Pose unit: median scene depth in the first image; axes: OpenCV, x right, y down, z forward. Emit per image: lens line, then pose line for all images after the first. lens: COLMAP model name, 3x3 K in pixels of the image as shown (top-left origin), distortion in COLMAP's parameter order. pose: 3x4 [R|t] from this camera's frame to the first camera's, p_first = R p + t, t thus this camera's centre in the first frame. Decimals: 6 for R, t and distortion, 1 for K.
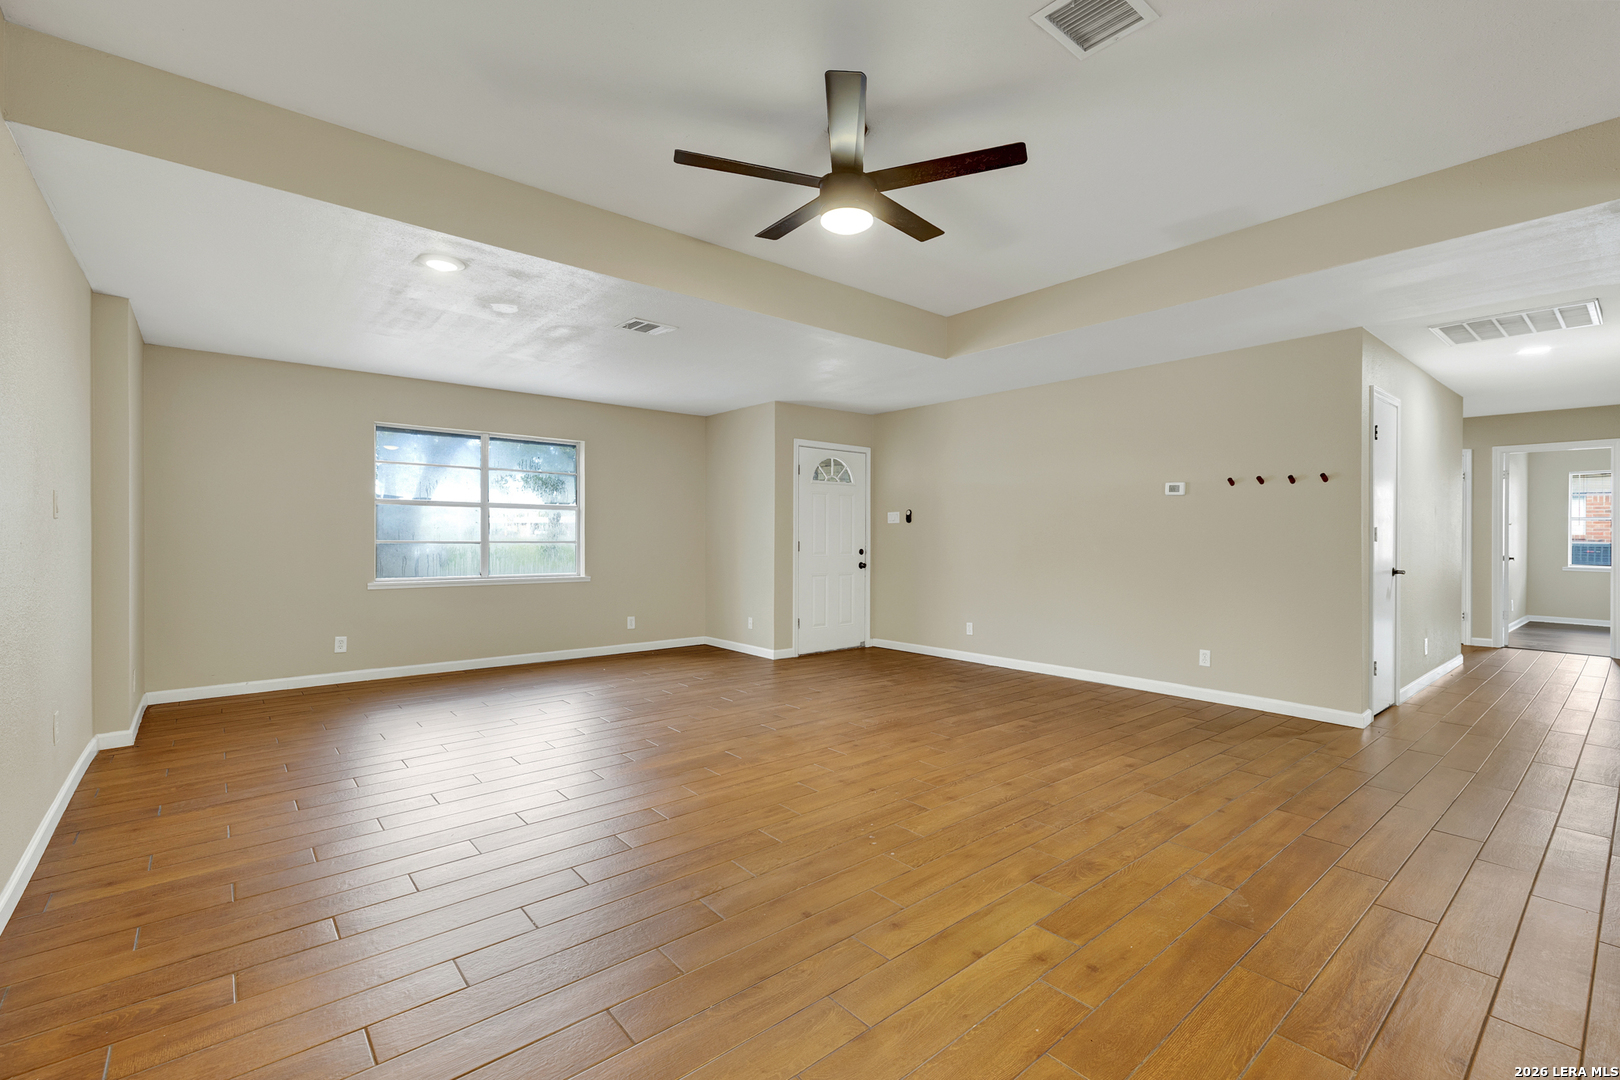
lens RADIAL K [[695.2, 0, 802.9], [0, 695.2, 528.8], [0, 0, 1]] dist [-0.001766, 0.000478]
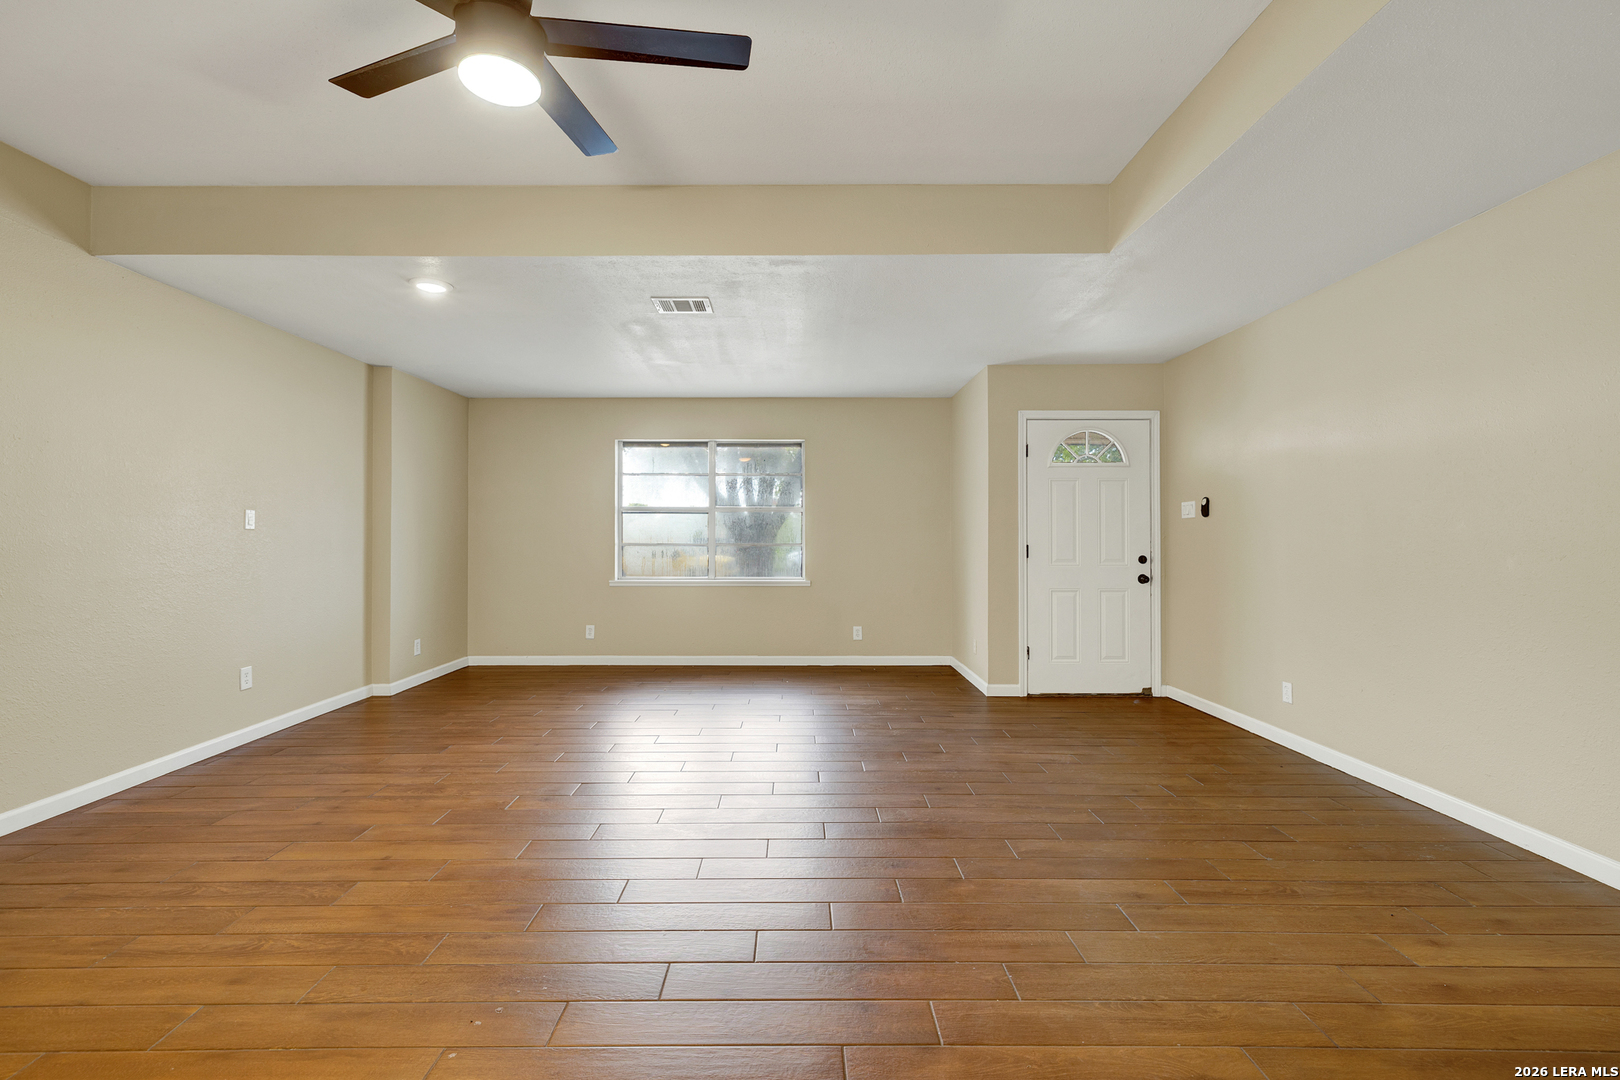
lens RADIAL K [[685.1, 0, 811.5], [0, 685.1, 527.2], [0, 0, 1]] dist [0.001264, 0.000482]
pose [[0.771173, -0.012230, -0.636508, 0.312671], [0.011416, 0.999920, -0.005381, 0.000210], [0.636523, -0.003117, 0.771252, 0.294795]]
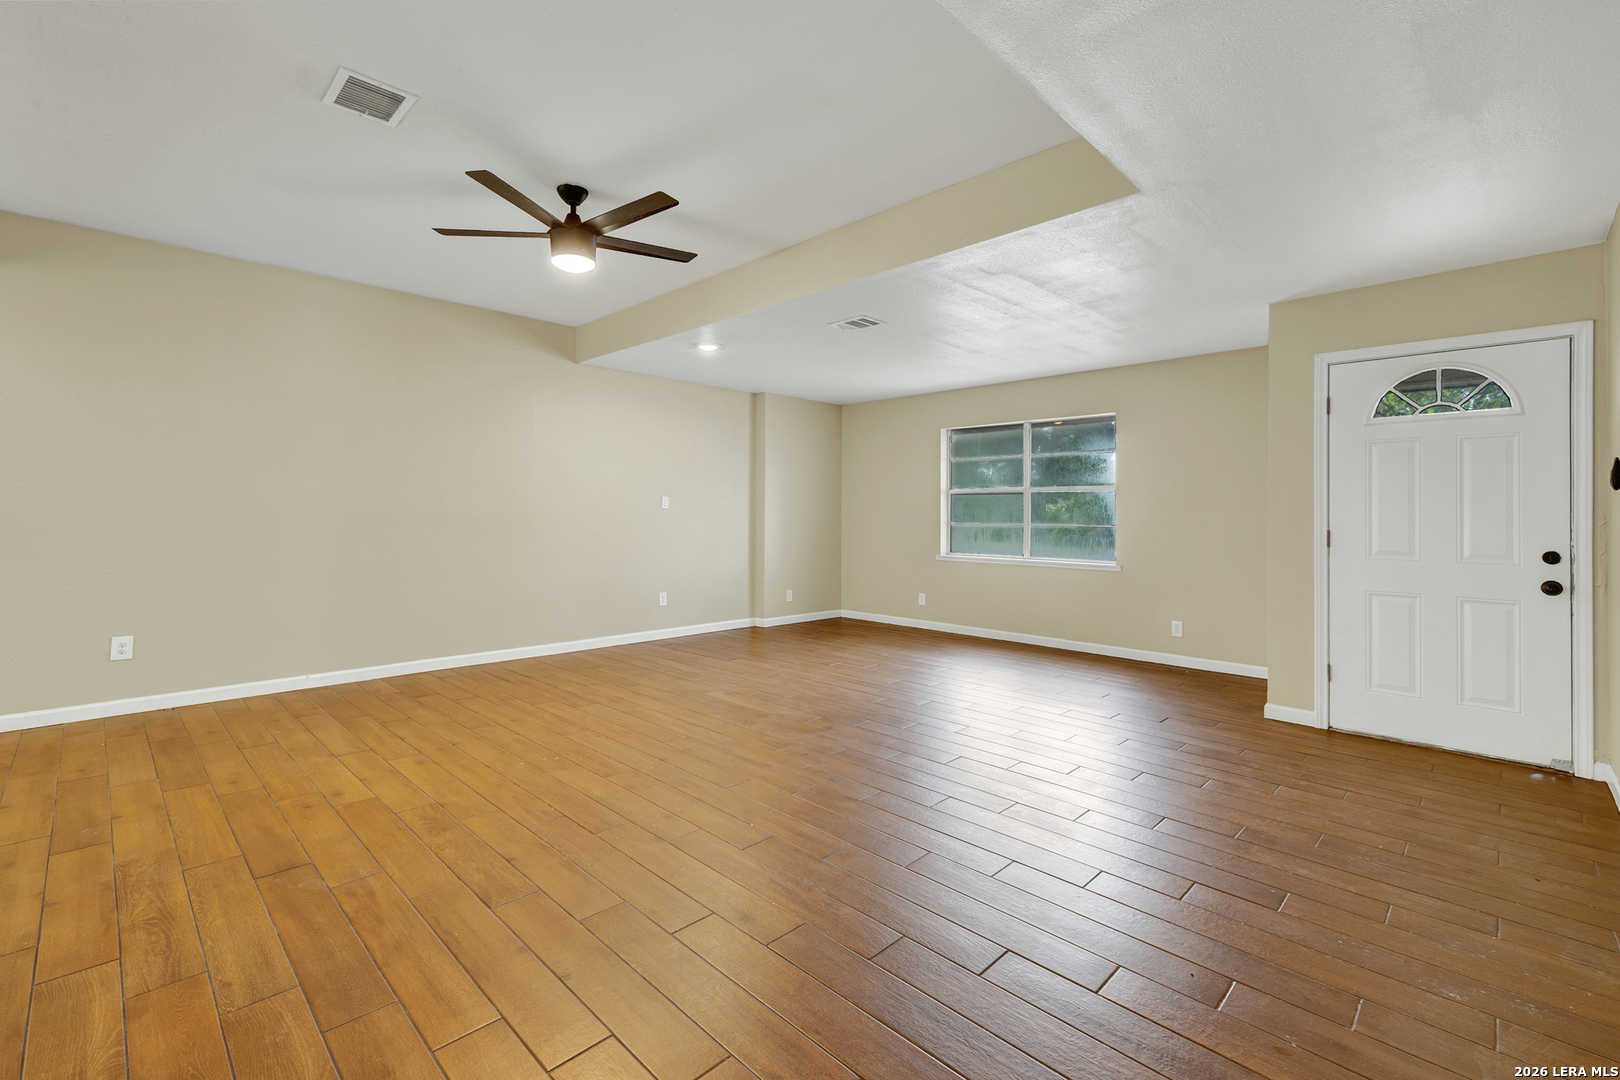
lens RADIAL K [[714.7, 0, 806.1], [0, 714.7, 514.3], [0, 0, 1]] dist [0.012893, -0.000379]
pose [[0.097101, -0.003888, -0.995267, 0.591056], [0.002635, 0.999990, -0.003649, 0.006213], [0.995271, -0.002268, 0.097110, 0.551647]]
